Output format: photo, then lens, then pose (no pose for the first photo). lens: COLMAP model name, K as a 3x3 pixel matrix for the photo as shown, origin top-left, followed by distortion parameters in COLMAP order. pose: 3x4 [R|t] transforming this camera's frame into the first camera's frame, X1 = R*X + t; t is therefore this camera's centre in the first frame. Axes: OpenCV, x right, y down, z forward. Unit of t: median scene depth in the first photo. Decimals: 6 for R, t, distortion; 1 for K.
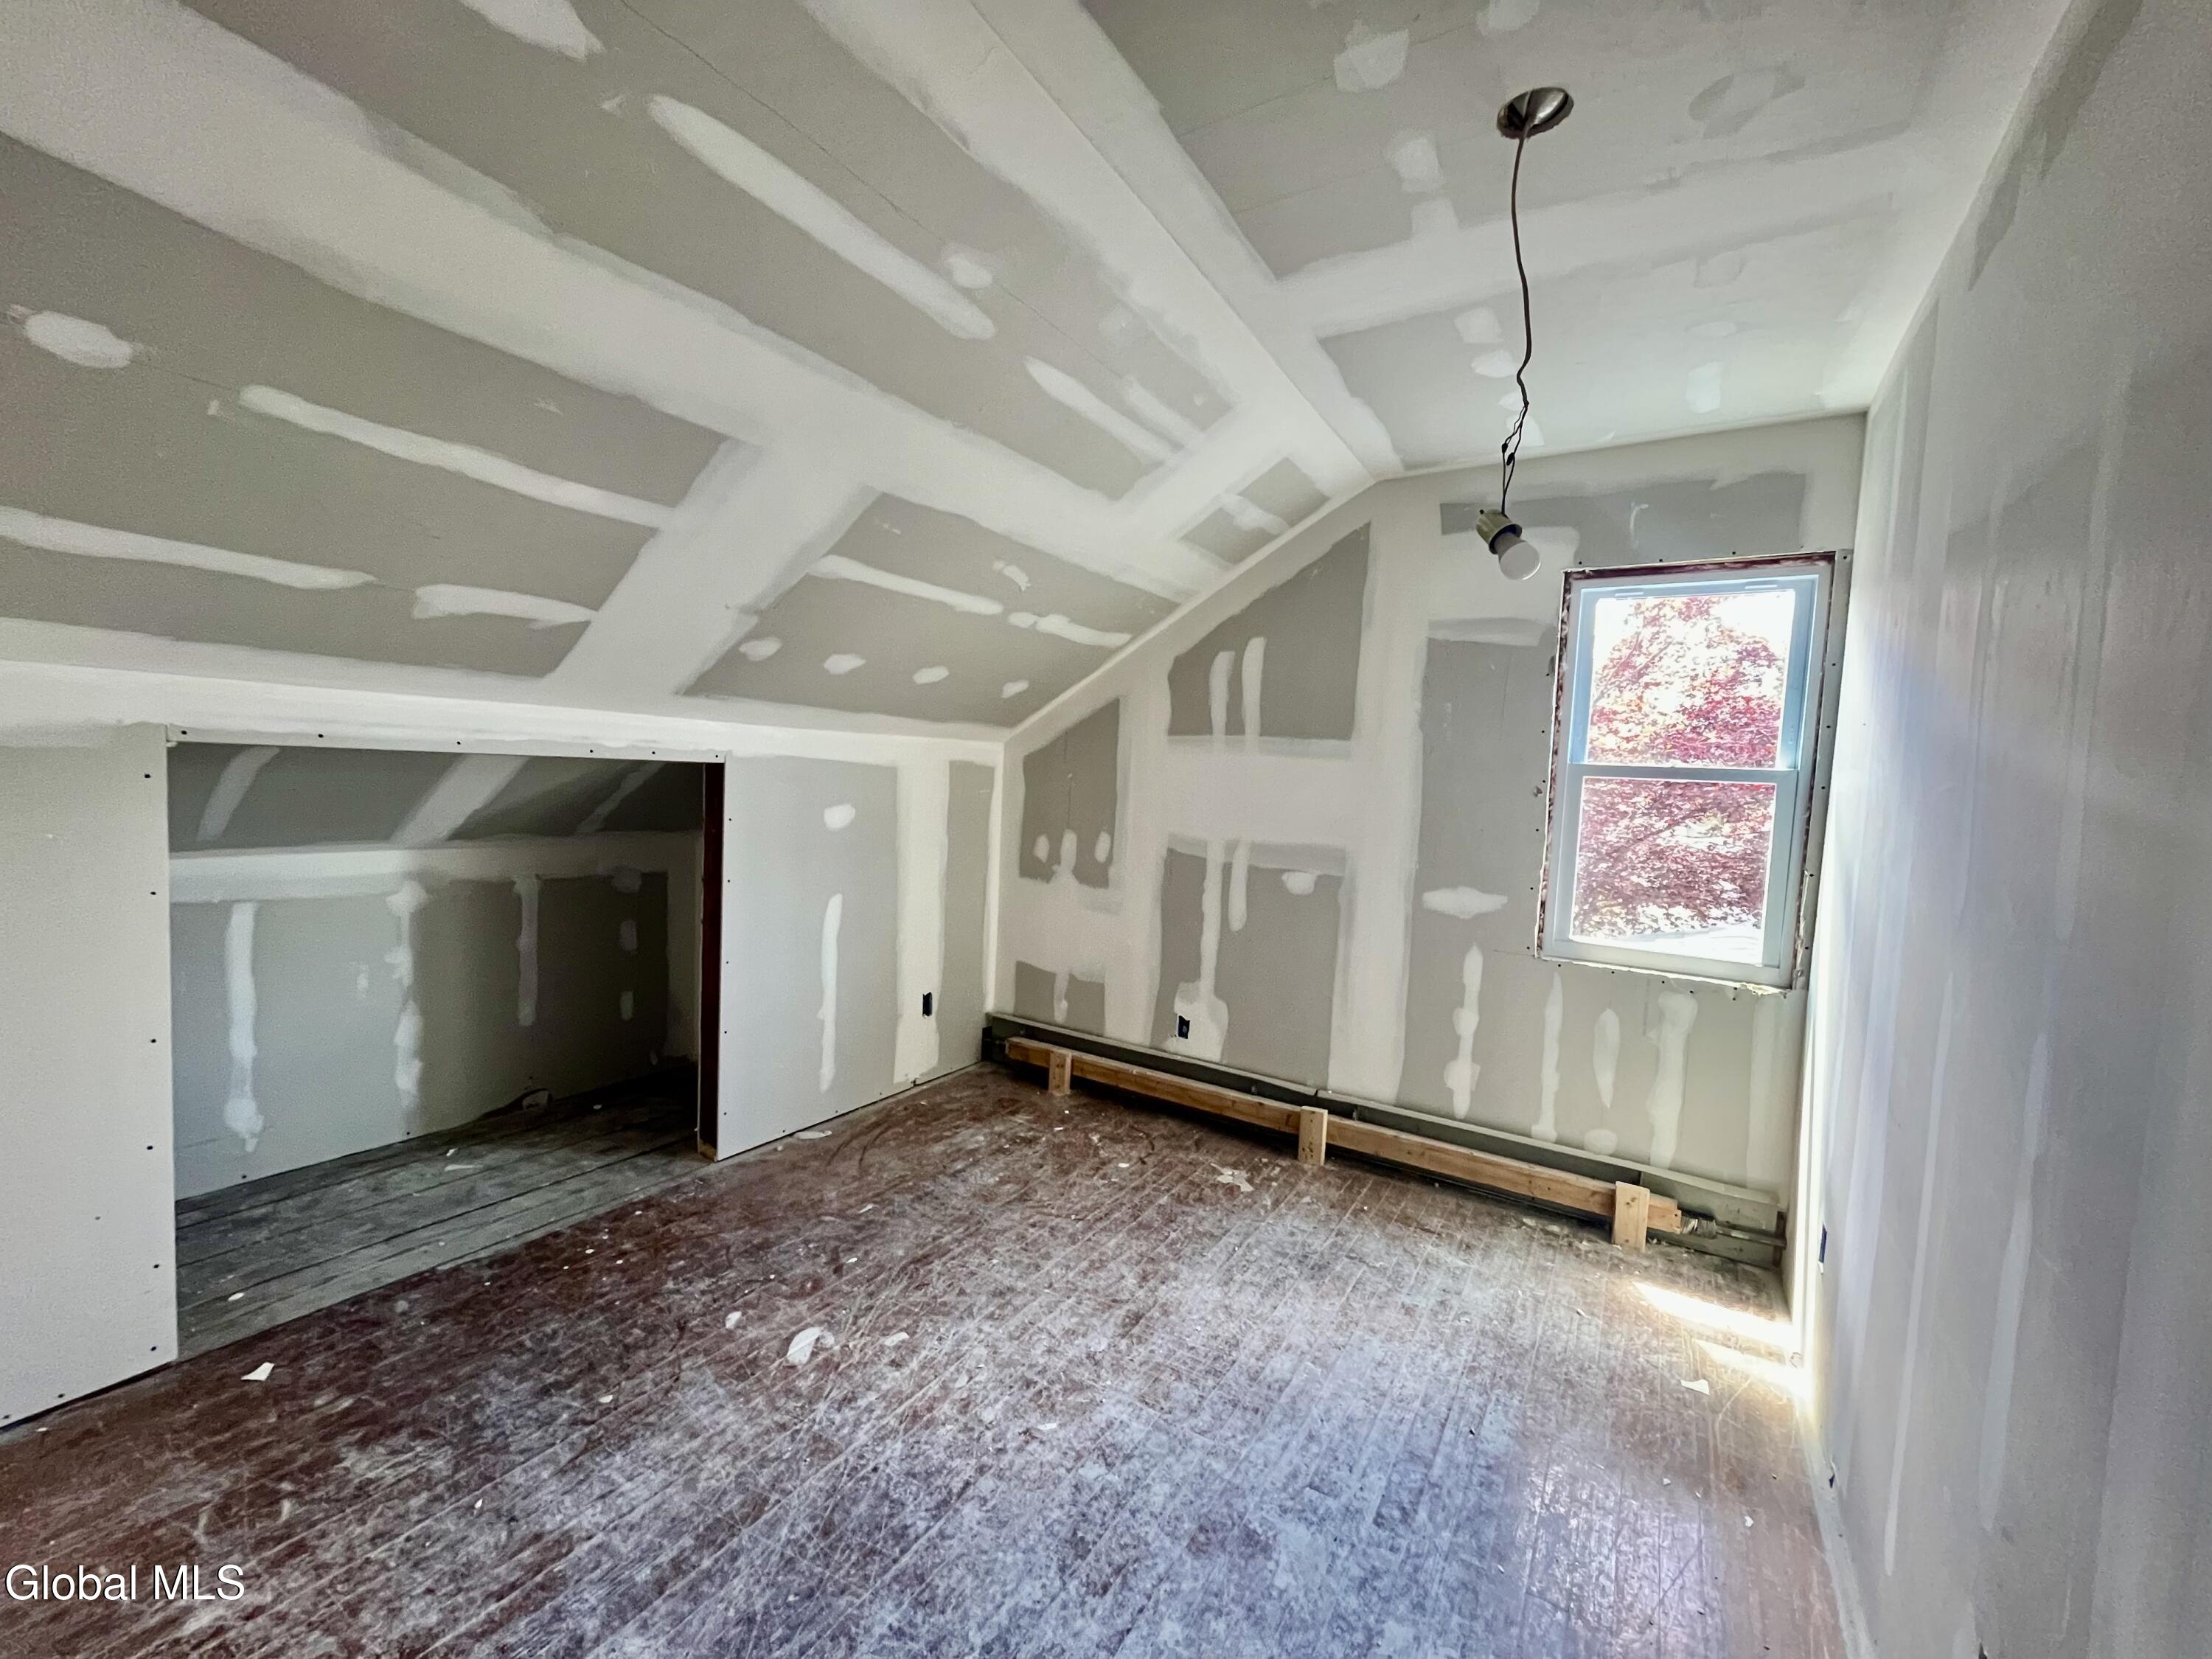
lens RADIAL K [[882.4, 0, 1108.8], [0, 882.4, 824.8], [0, 0, 1]] dist [-0.003039, -0.000128]
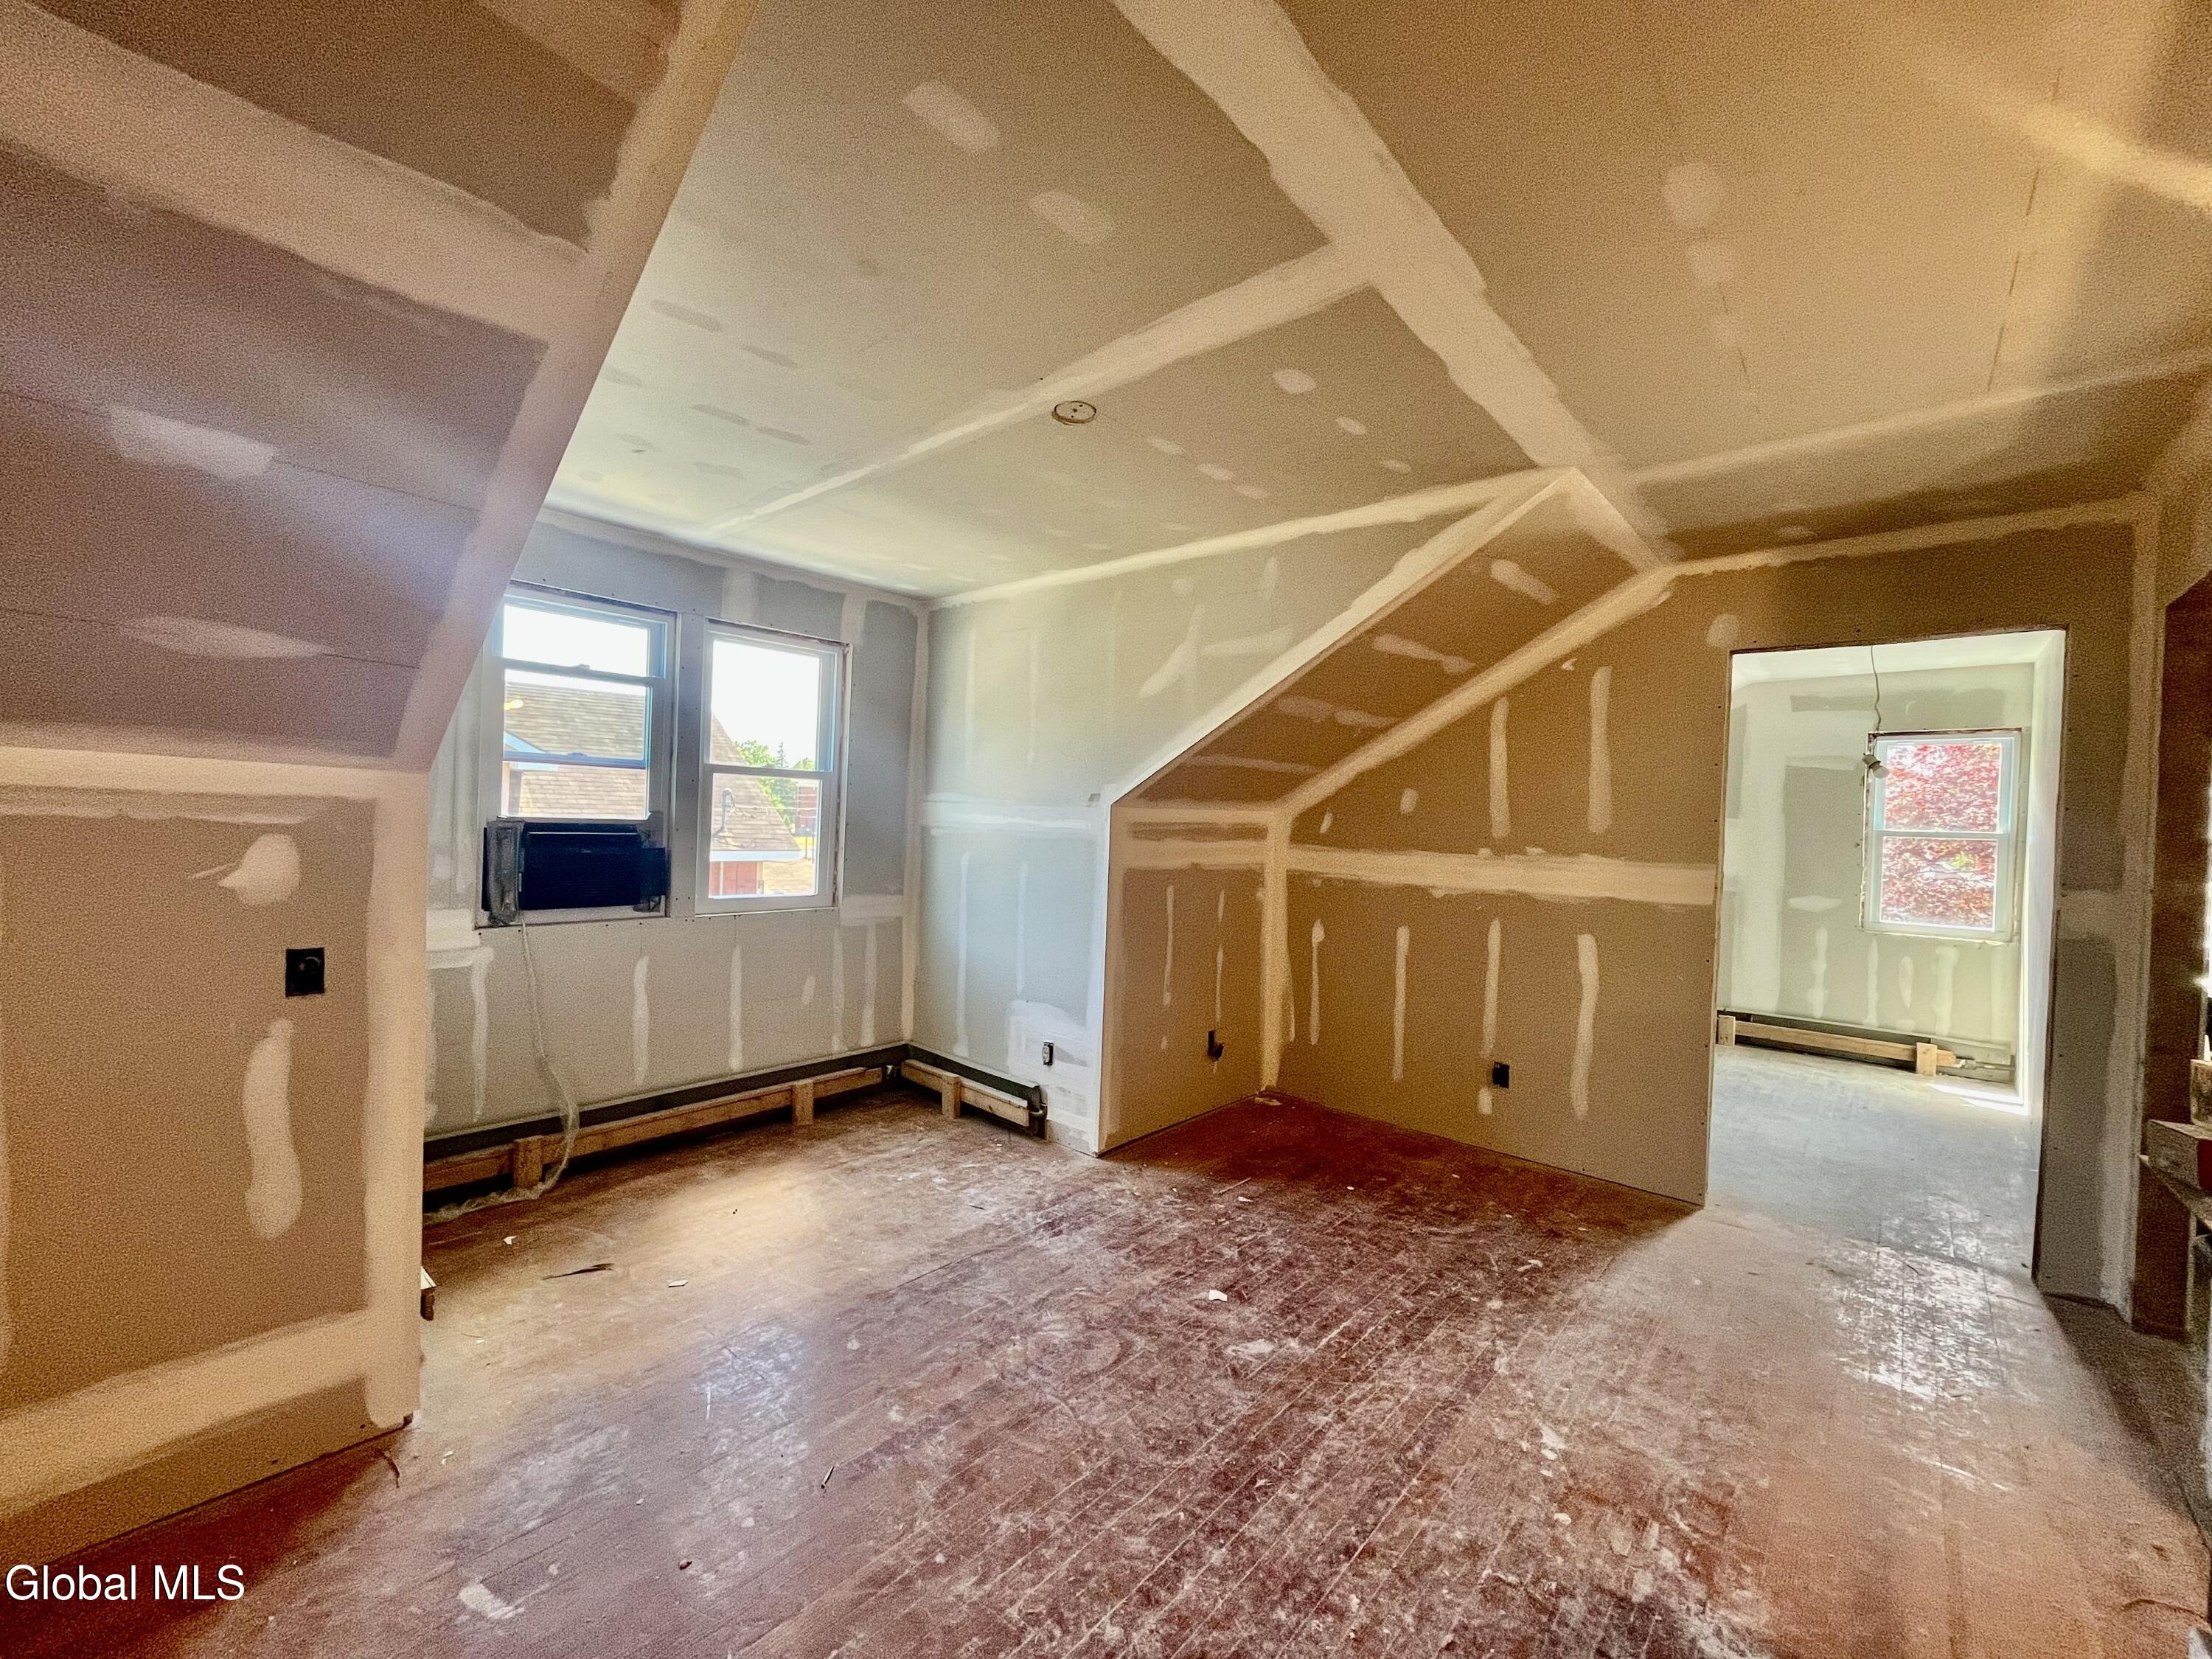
lens RADIAL K [[882.4, 0, 1106.8], [0, 882.4, 830.7], [0, 0, 1]] dist [-0.003039, -0.000128]
pose [[0.988790, -0.019446, -0.148043, -0.883681], [0.012336, 0.998733, -0.048792, 0.005480], [0.148805, 0.046419, 0.987777, -1.192278]]
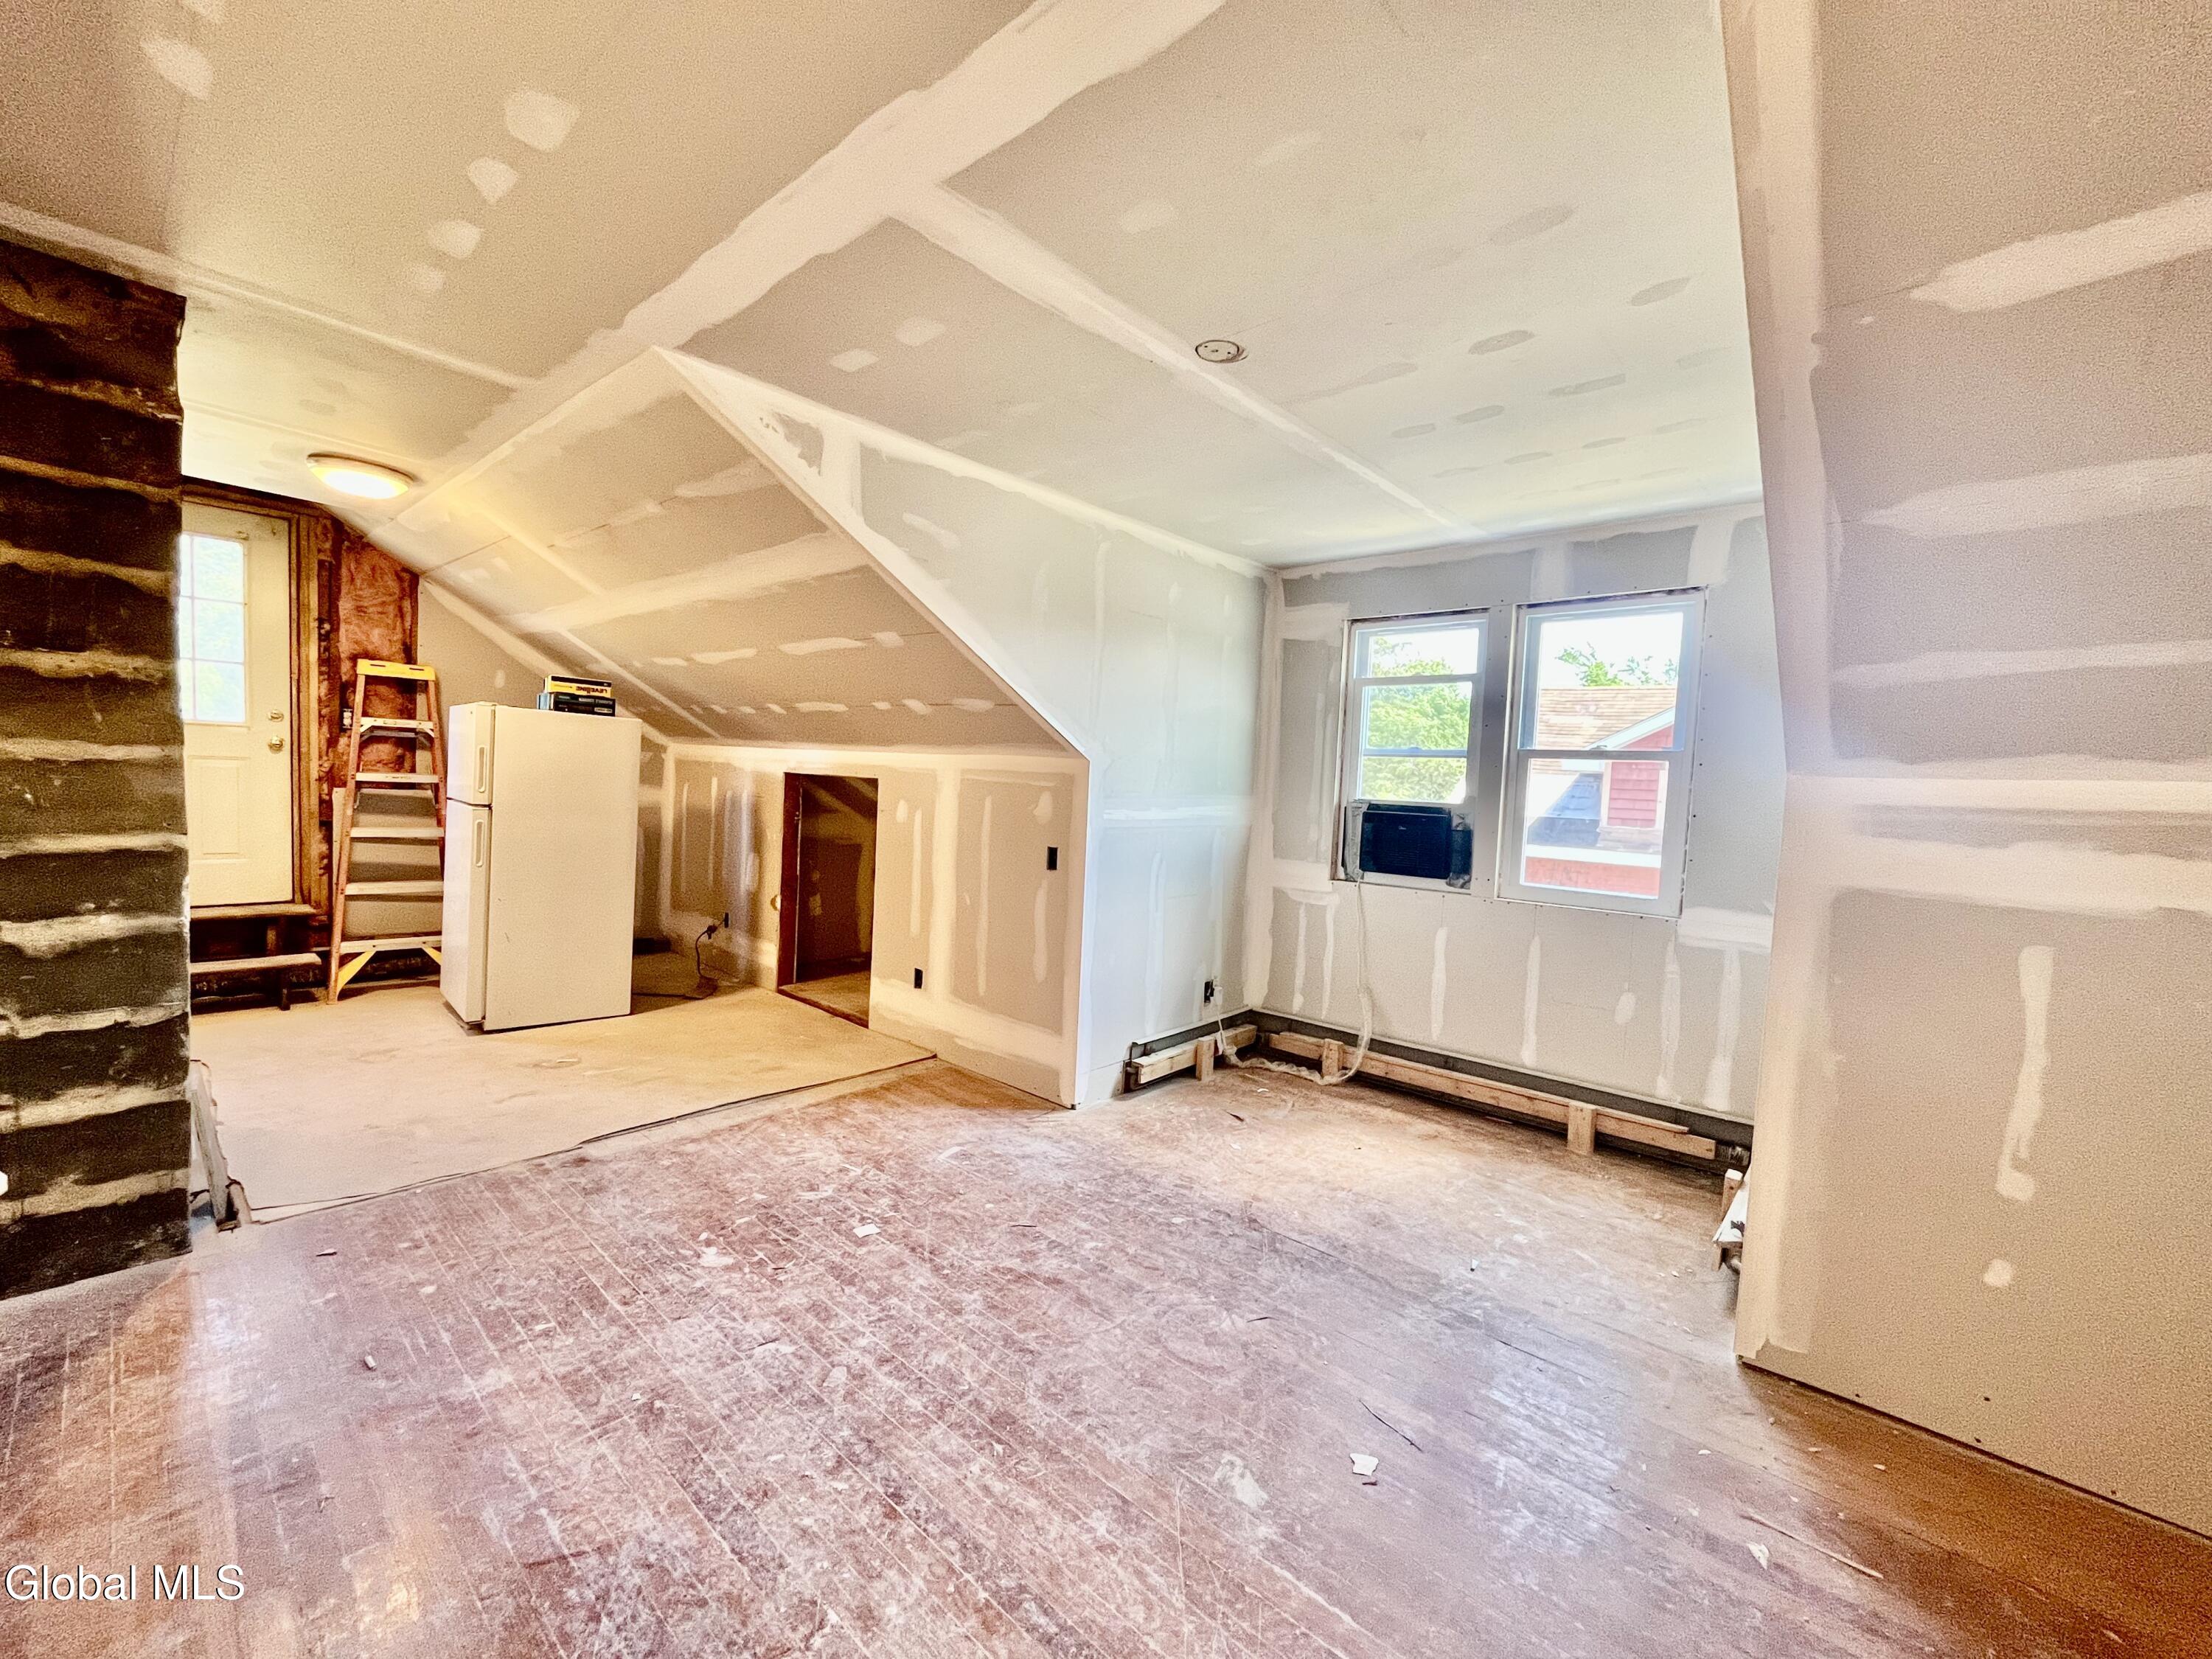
lens RADIAL K [[882.4, 0, 1103.7], [0, 882.4, 831.4], [0, 0, 1]] dist [-0.003039, -0.000128]
pose [[-0.134649, -0.003008, -0.990889, 2.007125], [-0.104971, 0.994412, 0.011245, 0.008856], [0.985318, 0.105529, -0.134212, 2.519911]]
